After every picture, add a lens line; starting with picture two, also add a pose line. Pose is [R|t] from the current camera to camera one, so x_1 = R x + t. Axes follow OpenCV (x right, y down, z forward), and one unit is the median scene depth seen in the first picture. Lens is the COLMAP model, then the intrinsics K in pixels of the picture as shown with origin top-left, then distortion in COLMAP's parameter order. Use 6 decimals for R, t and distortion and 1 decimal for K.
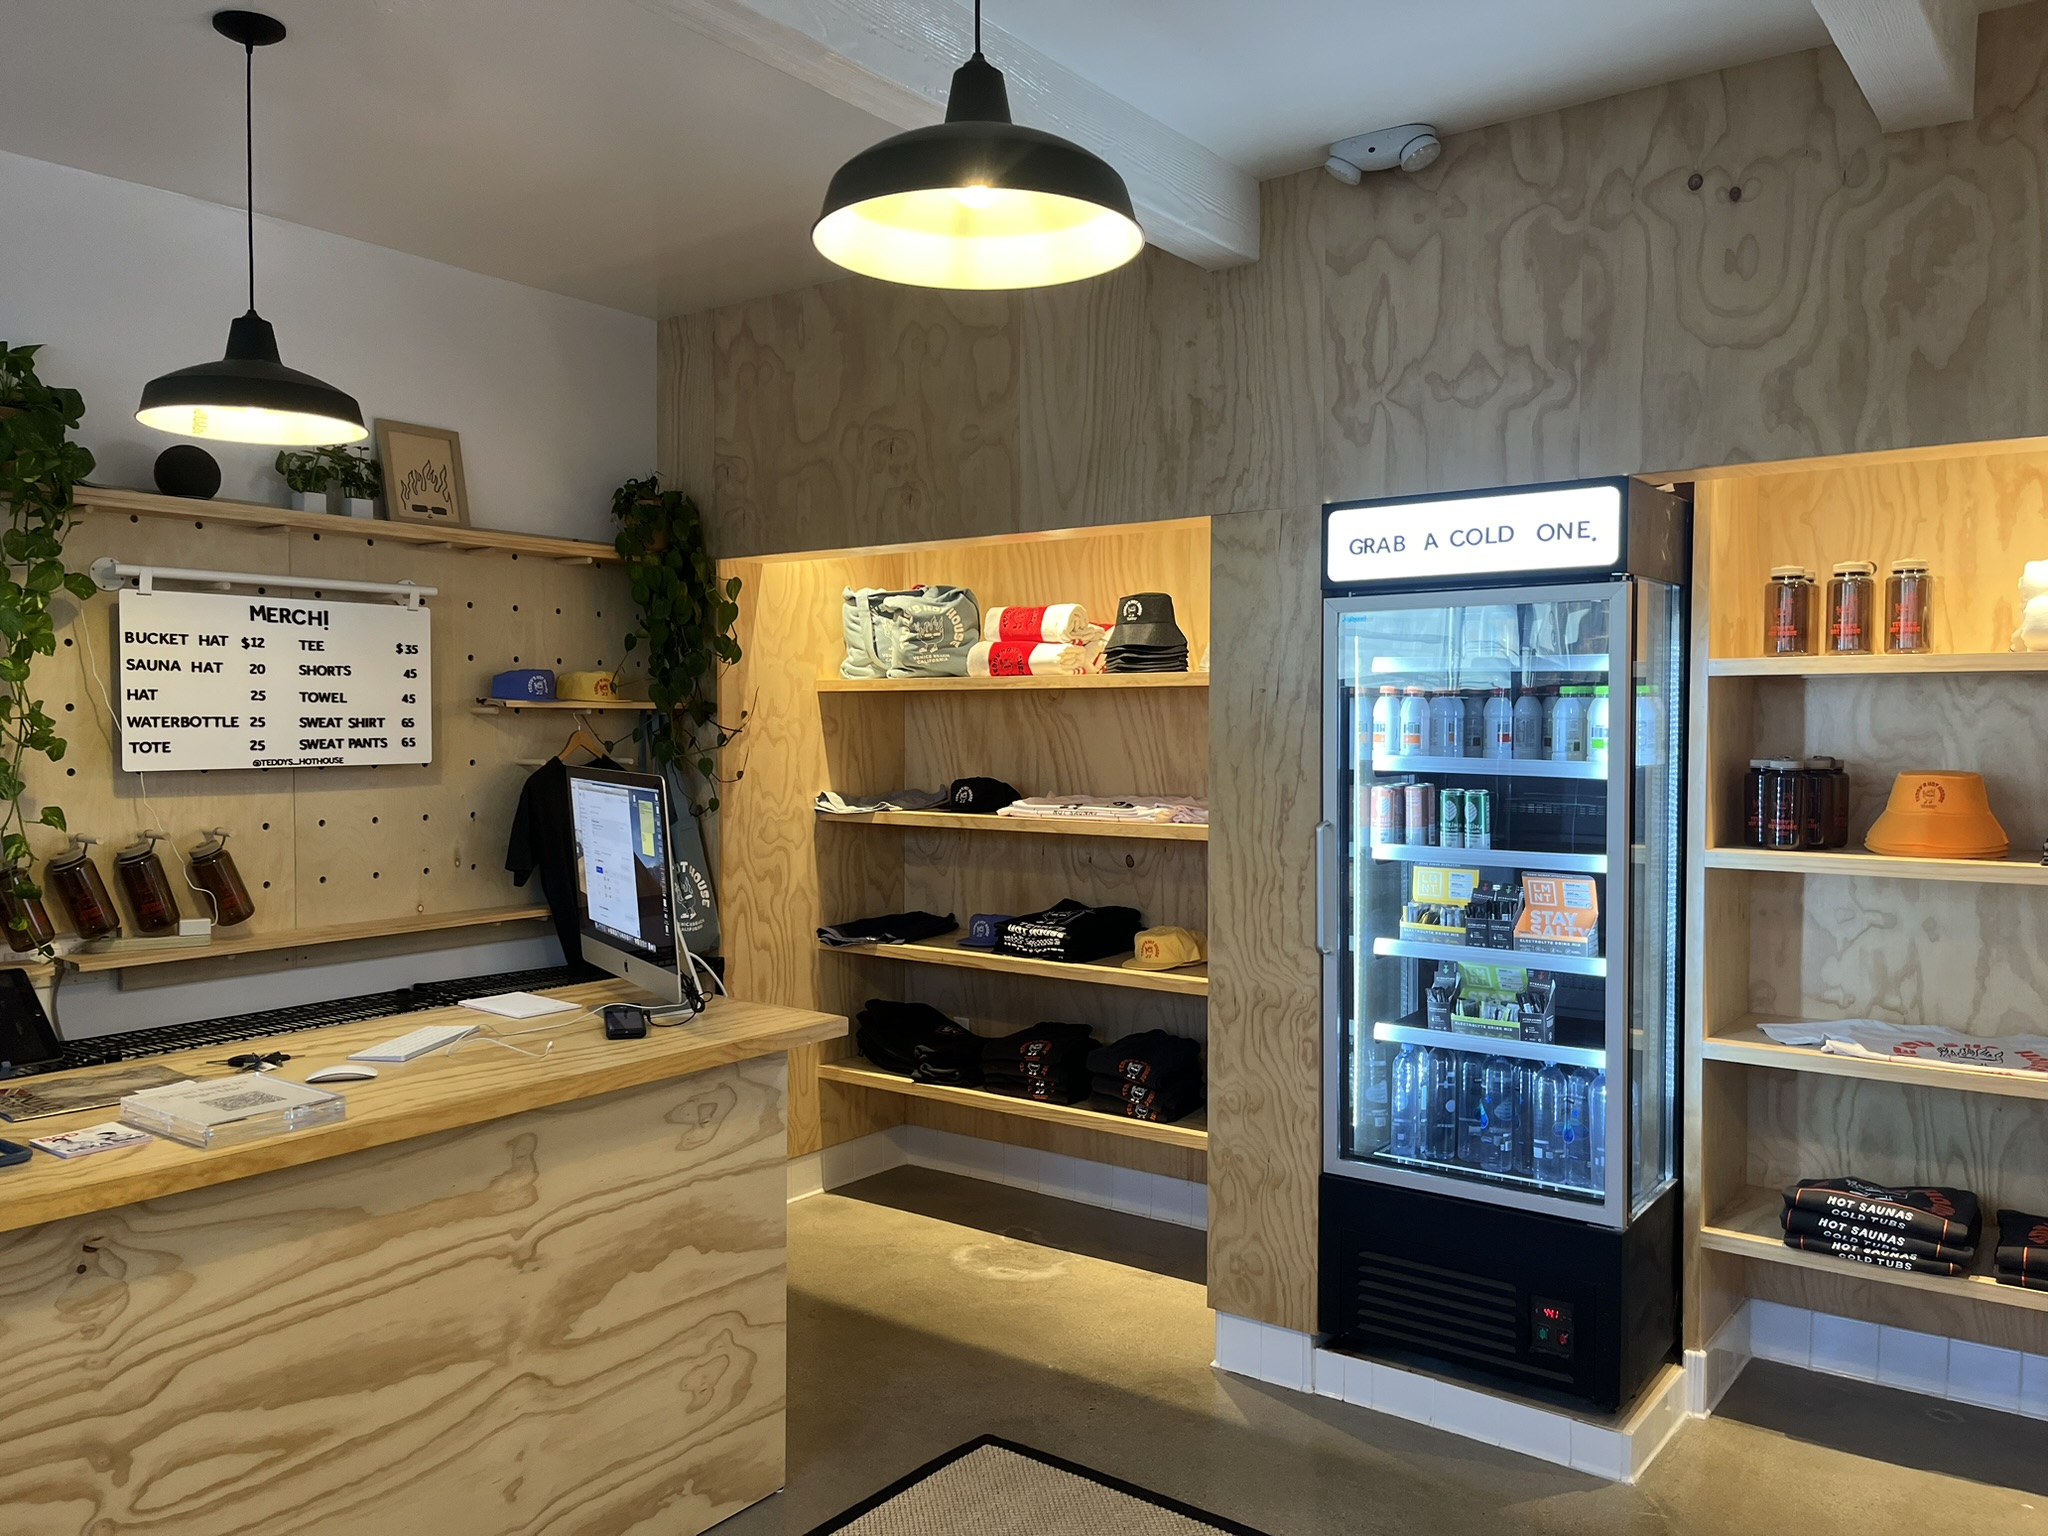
lens RADIAL K [[1552.6, 0, 1024.0], [0, 1552.6, 768.0], [0, 0, 1]] dist [0.001768, -0.125127]
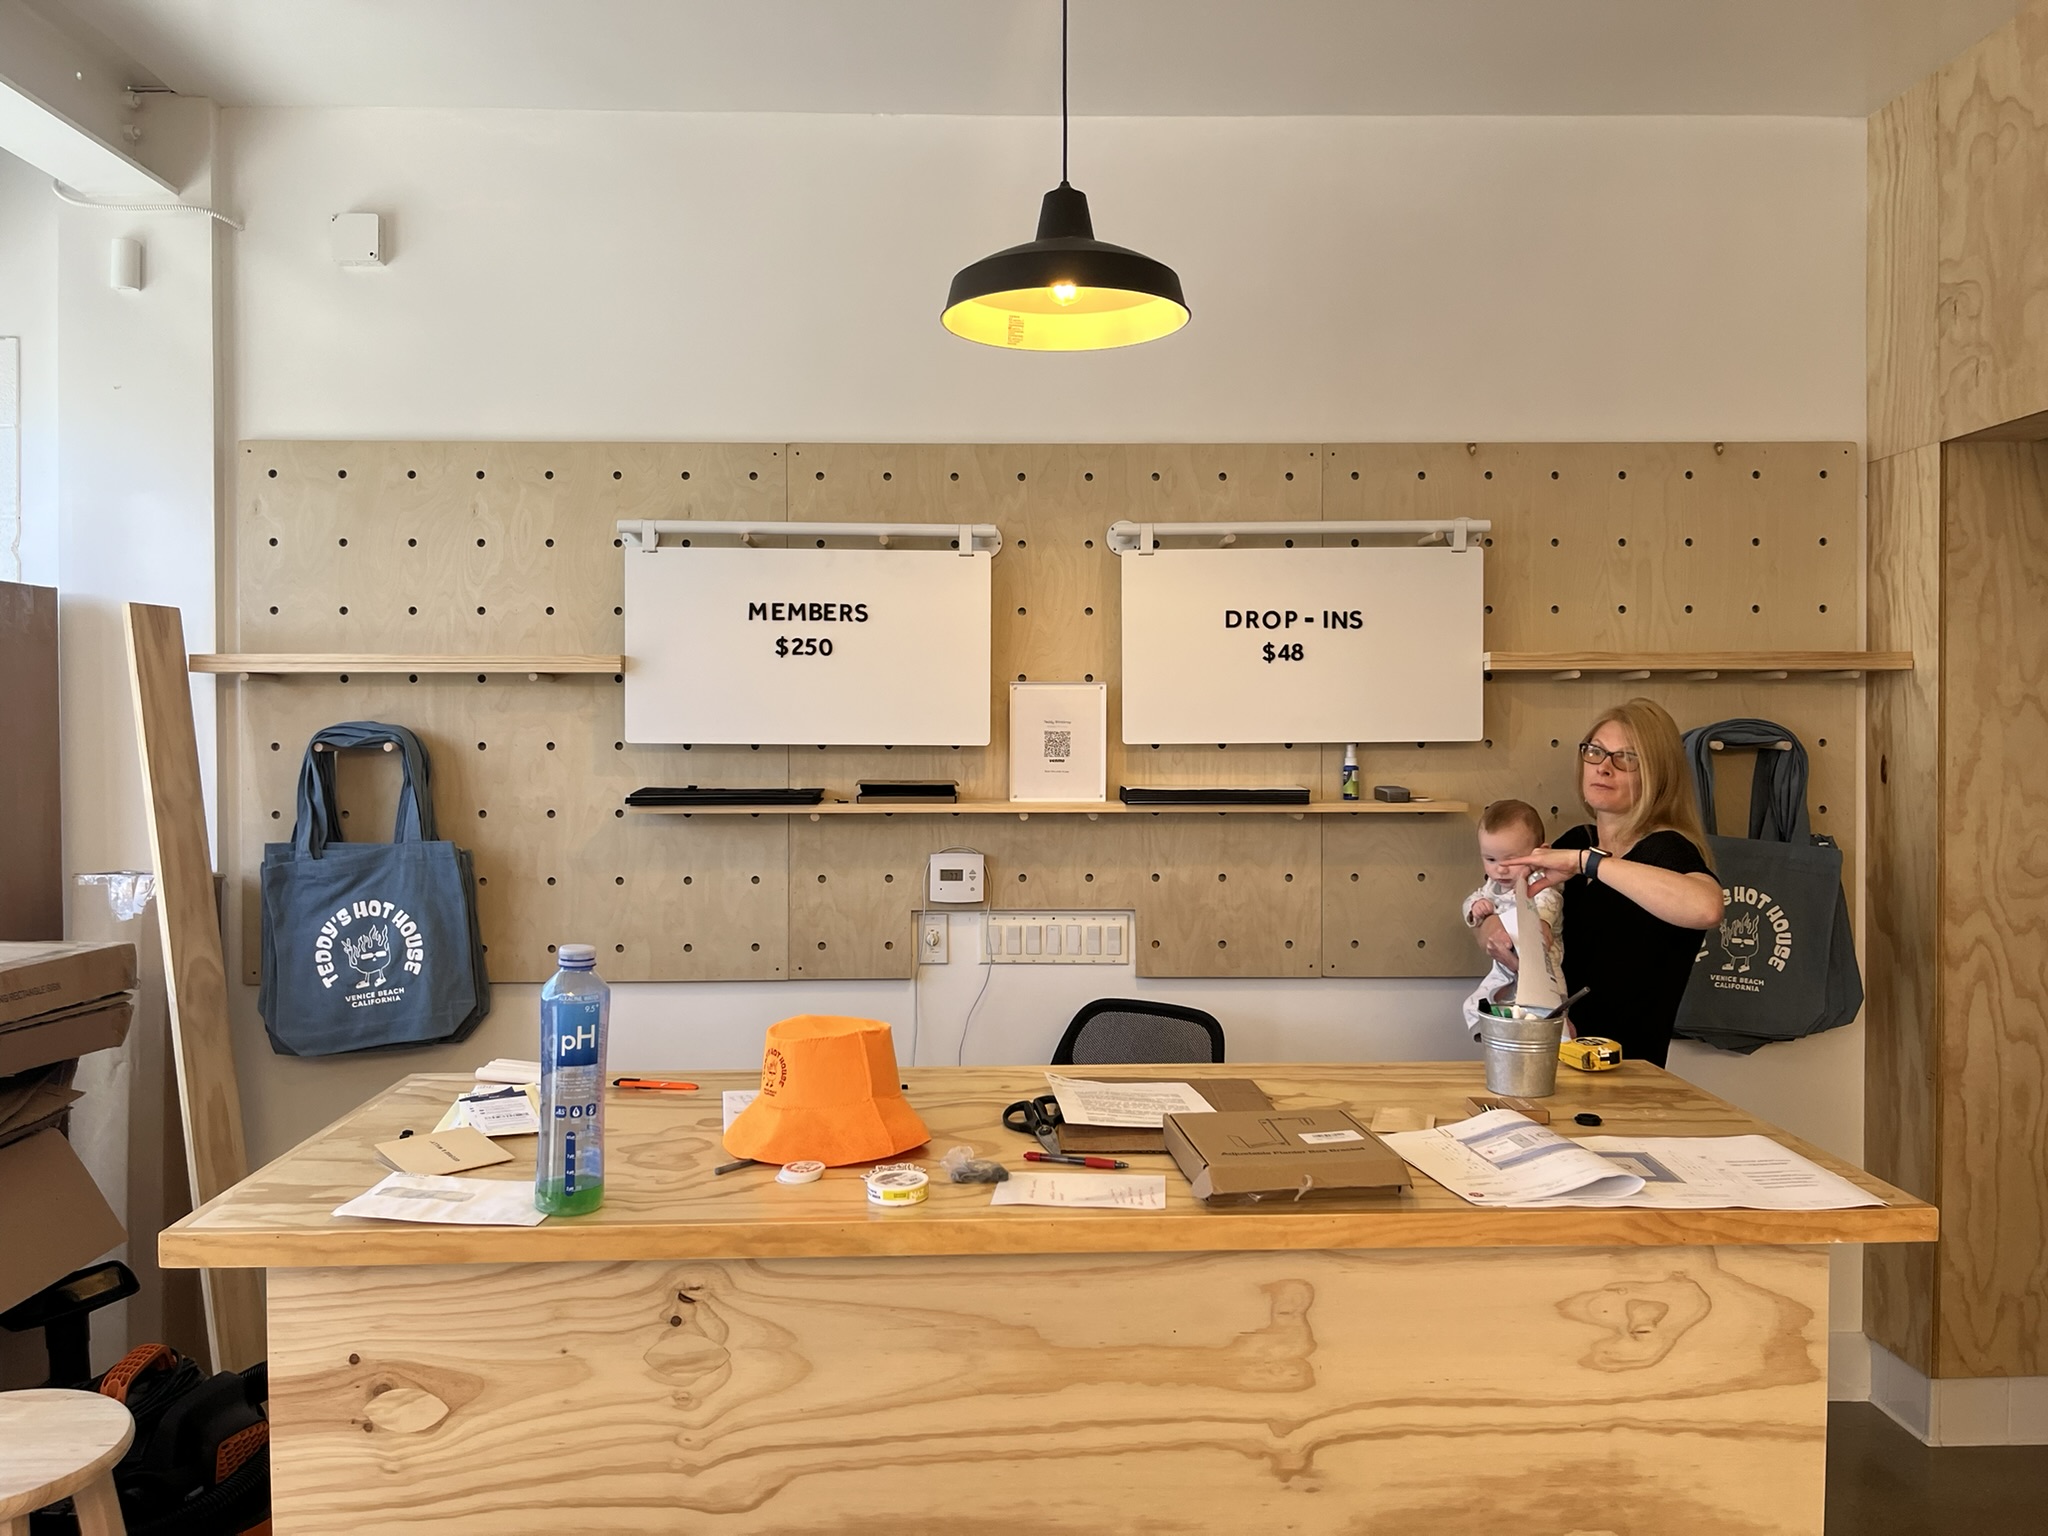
lens RADIAL K [[1536.5, 0, 1022.9], [0, 1536.5, 700.6], [0, 0, 1]] dist [-0.007057, -0.007947]
pose [[0.609458, -0.014621, -0.792684, 0.134749], [-0.020415, 0.999209, -0.034127, 0.011464], [0.792556, 0.036982, 0.608677, 0.494064]]
